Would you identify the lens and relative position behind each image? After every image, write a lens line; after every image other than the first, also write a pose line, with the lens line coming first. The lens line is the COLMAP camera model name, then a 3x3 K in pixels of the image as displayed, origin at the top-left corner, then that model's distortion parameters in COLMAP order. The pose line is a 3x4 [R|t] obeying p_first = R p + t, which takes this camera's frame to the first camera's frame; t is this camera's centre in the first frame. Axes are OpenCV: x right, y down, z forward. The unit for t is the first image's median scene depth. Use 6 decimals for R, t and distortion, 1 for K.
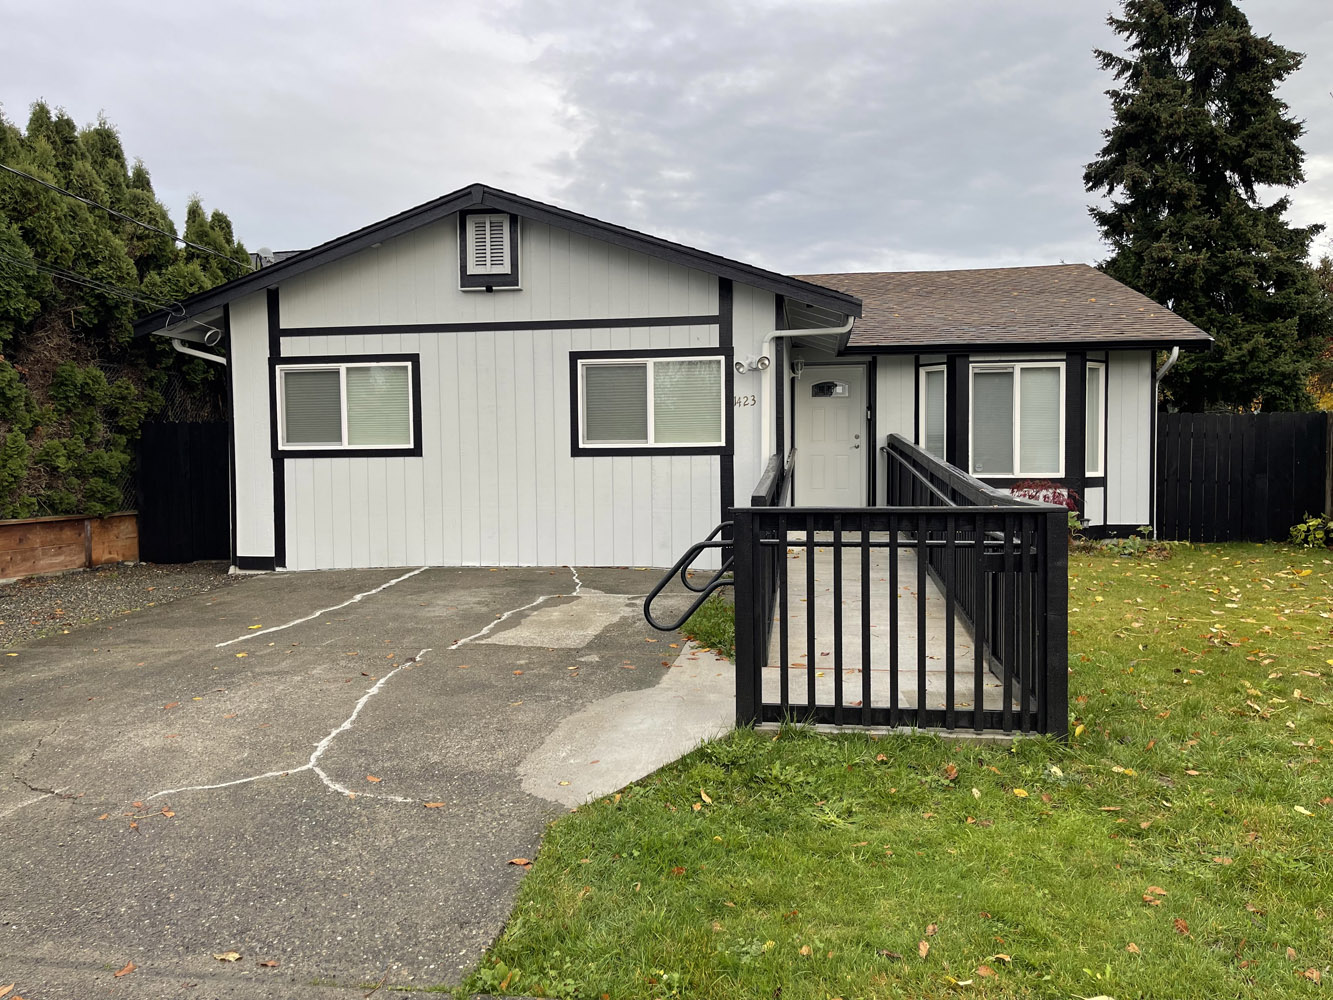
lens RADIAL K [[981.9, 0, 666.5], [0, 981.9, 500.0], [0, 0, 1]] dist [0.011167, 0.003439]
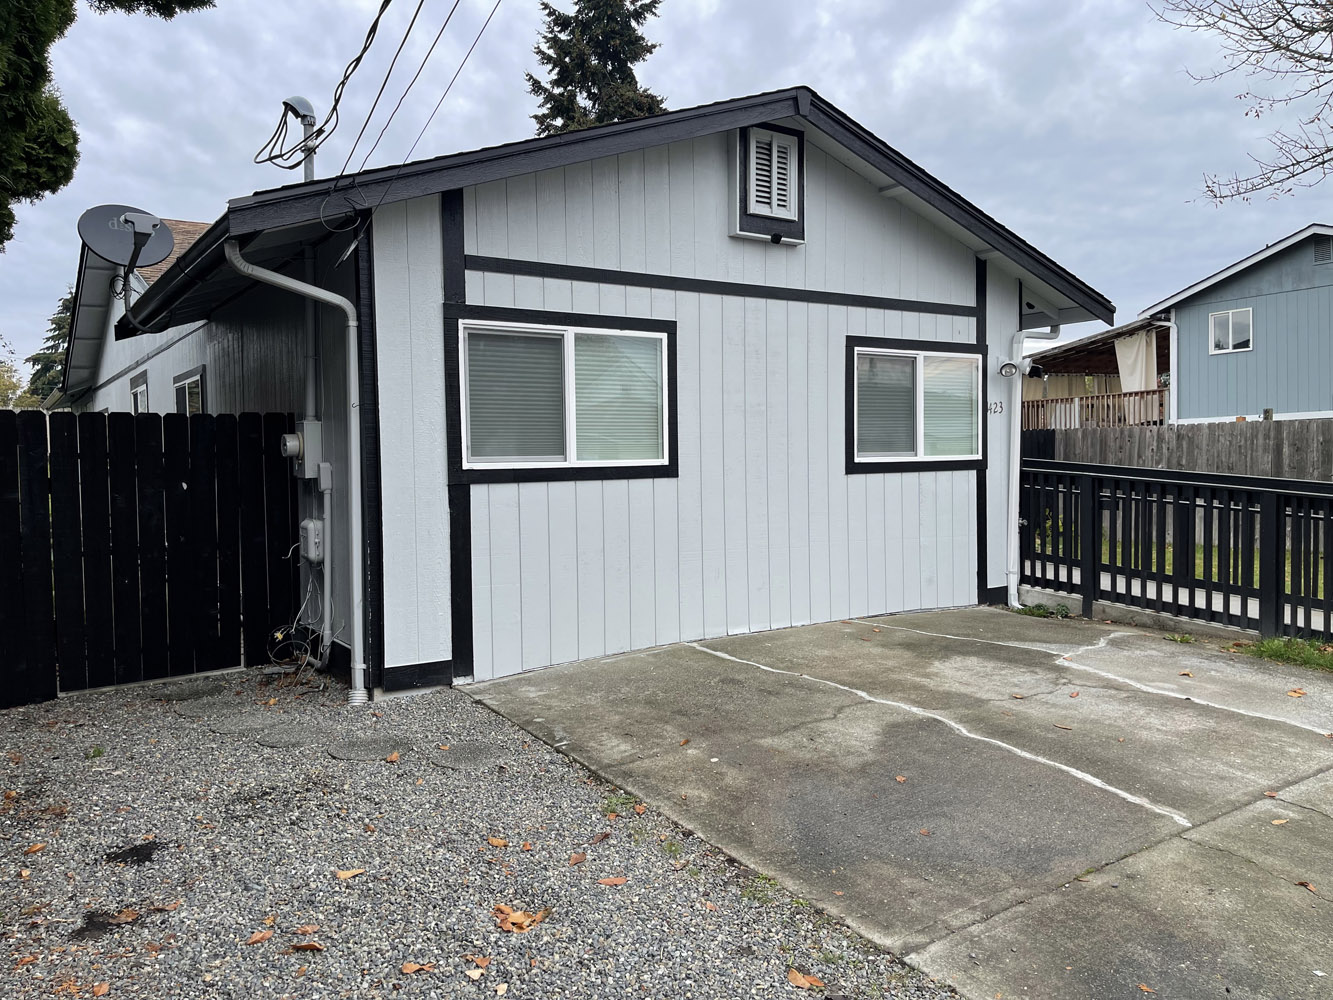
lens RADIAL K [[1037.8, 0, 666.5], [0, 1037.8, 500.0], [0, 0, 1]] dist [0.073089, -0.000287]
pose [[0.732647, -0.027868, 0.680038, -0.730719], [0.047095, 0.998842, -0.009806, -0.022355], [-0.678978, 0.039210, 0.733111, 0.492809]]
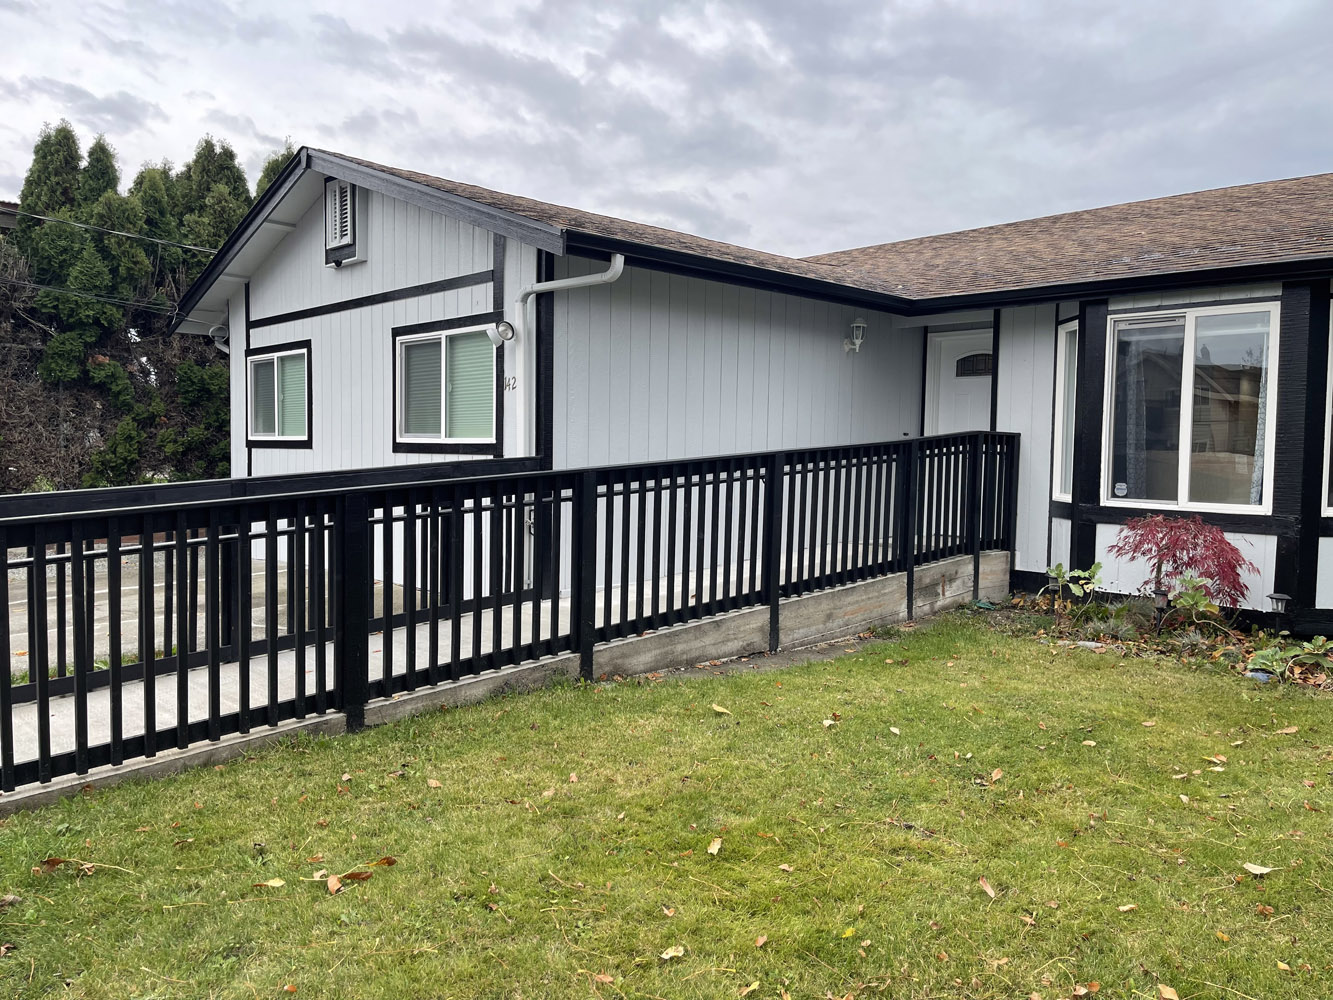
lens RADIAL K [[1024.3, 0, 666.5], [0, 1024.3, 500.0], [0, 0, 1]] dist [0.001833, 0.000621]
pose [[0.784675, 0.051957, -0.617727, 0.619502], [-0.051249, 0.998507, 0.018884, -0.031535], [0.617786, 0.016840, 0.786166, 0.441904]]
